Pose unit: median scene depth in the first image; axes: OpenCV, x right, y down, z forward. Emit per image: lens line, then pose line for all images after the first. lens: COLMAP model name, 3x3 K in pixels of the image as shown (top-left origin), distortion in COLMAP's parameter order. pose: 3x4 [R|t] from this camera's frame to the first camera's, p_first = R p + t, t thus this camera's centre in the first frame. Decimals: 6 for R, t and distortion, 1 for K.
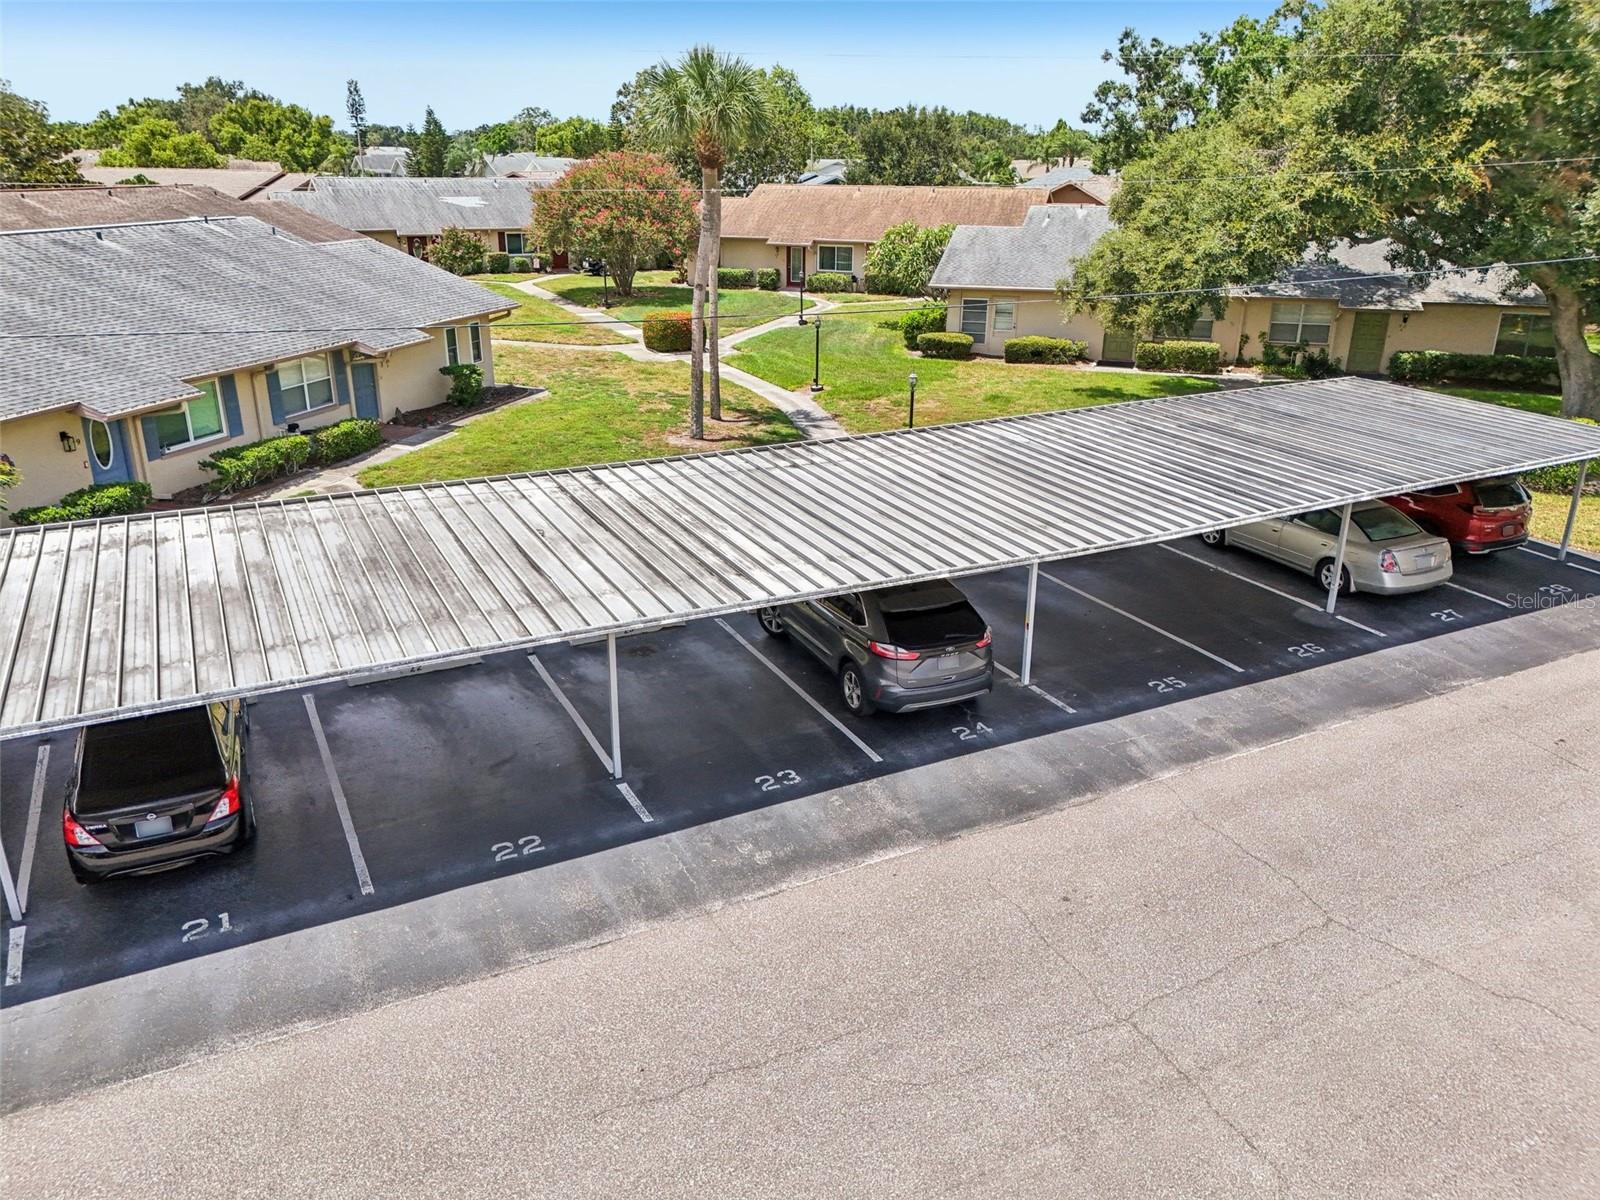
lens RADIAL K [[1171.1, 0, 805.2], [0, 1171.1, 597.8], [0, 0, 1]] dist [0.058067, -0.008075]
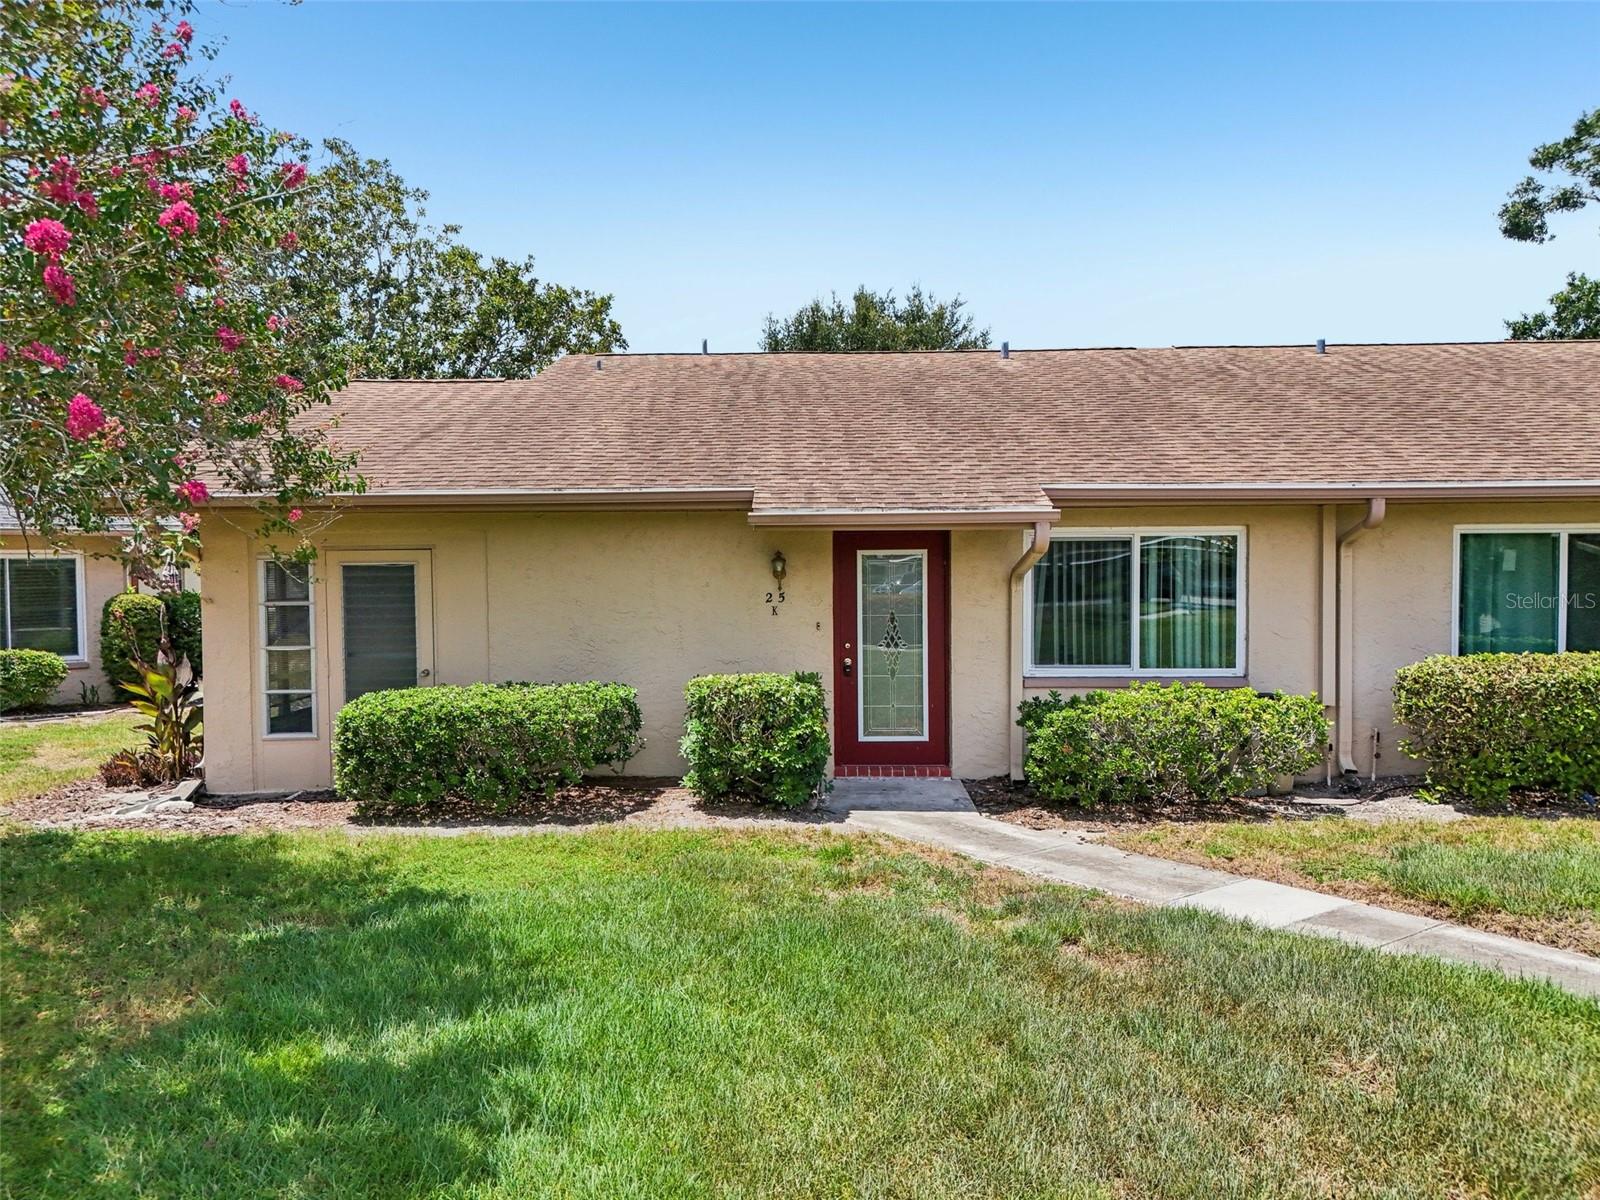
lens RADIAL K [[1171.1, 0, 791.3], [0, 1171.1, 611.8], [0, 0, 1]] dist [0.058067, -0.008075]
pose [[0.962973, -0.027705, 0.268172, -0.082025], [0.110423, 0.947974, -0.298583, -0.290809], [-0.245948, 0.317140, 0.915932, 1.031265]]
